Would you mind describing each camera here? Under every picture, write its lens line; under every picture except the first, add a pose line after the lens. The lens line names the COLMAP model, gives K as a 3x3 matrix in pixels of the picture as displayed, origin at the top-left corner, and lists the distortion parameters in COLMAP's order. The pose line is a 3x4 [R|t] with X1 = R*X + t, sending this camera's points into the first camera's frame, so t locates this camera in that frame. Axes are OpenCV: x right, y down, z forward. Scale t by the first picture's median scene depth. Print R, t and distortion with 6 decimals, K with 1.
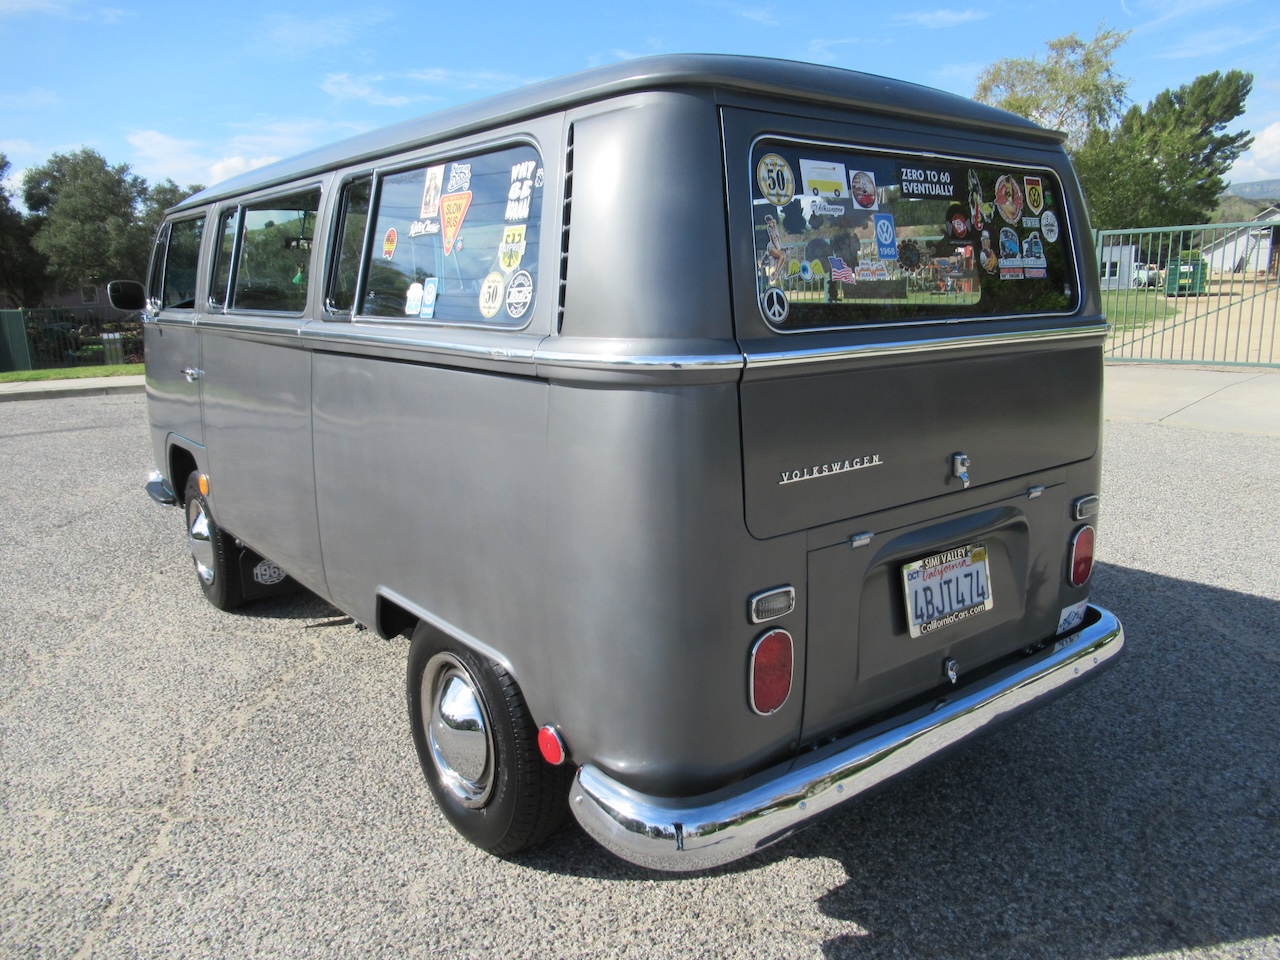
lens RADIAL K [[962.2, 0, 640.0], [0, 962.2, 480.0], [0, 0, 1]] dist [-0.008080, 0.004935]
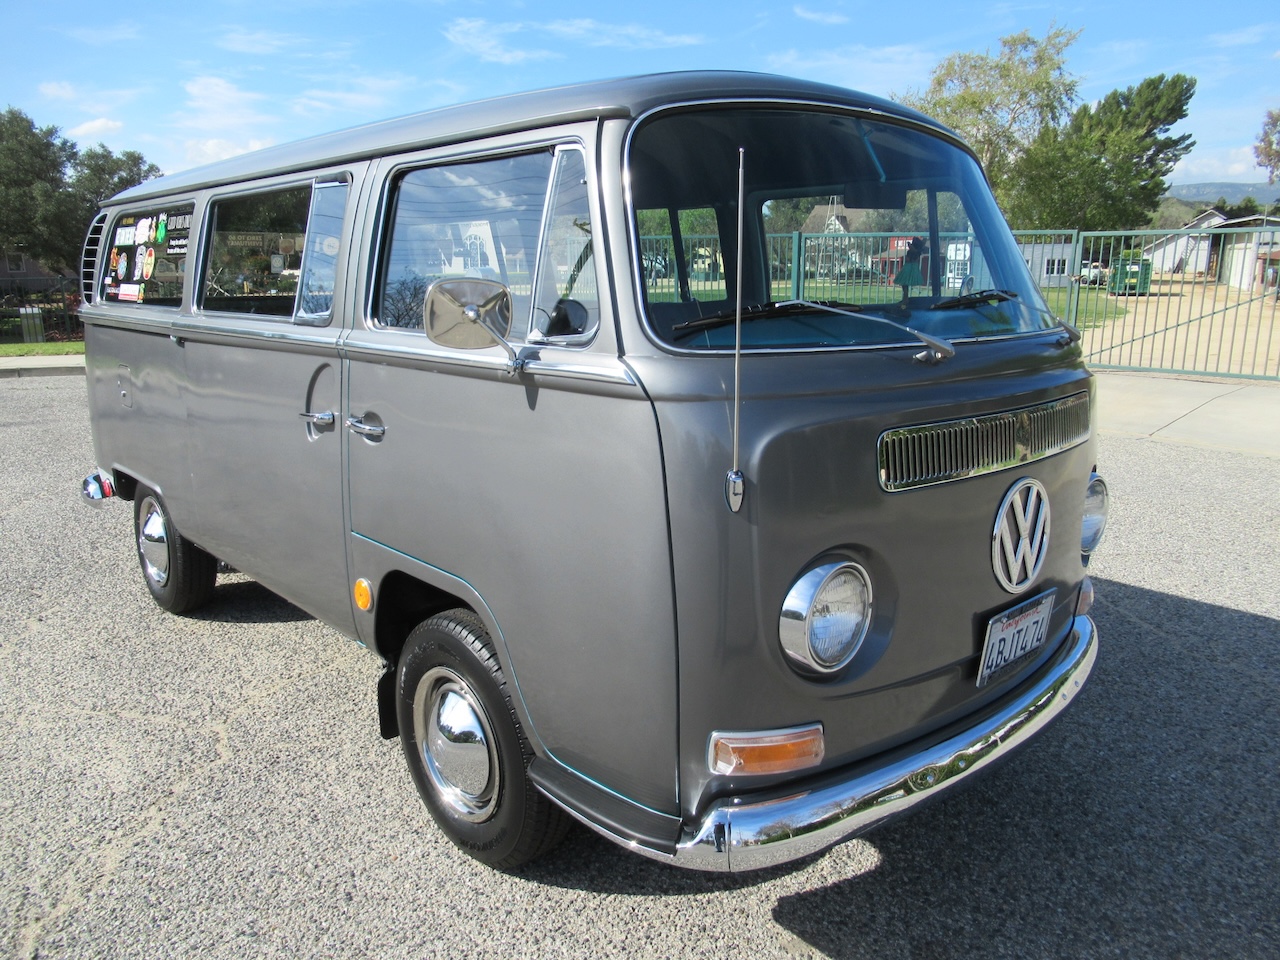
lens RADIAL K [[967.3, 0, 640.0], [0, 967.3, 480.0], [0, 0, 1]] dist [-0.007856, 0.003495]
pose [[0.998409, 0.017002, 0.053755, -0.027894], [-0.017801, 0.999738, 0.014420, -0.044484], [-0.053496, -0.015354, 0.998450, 0.140752]]
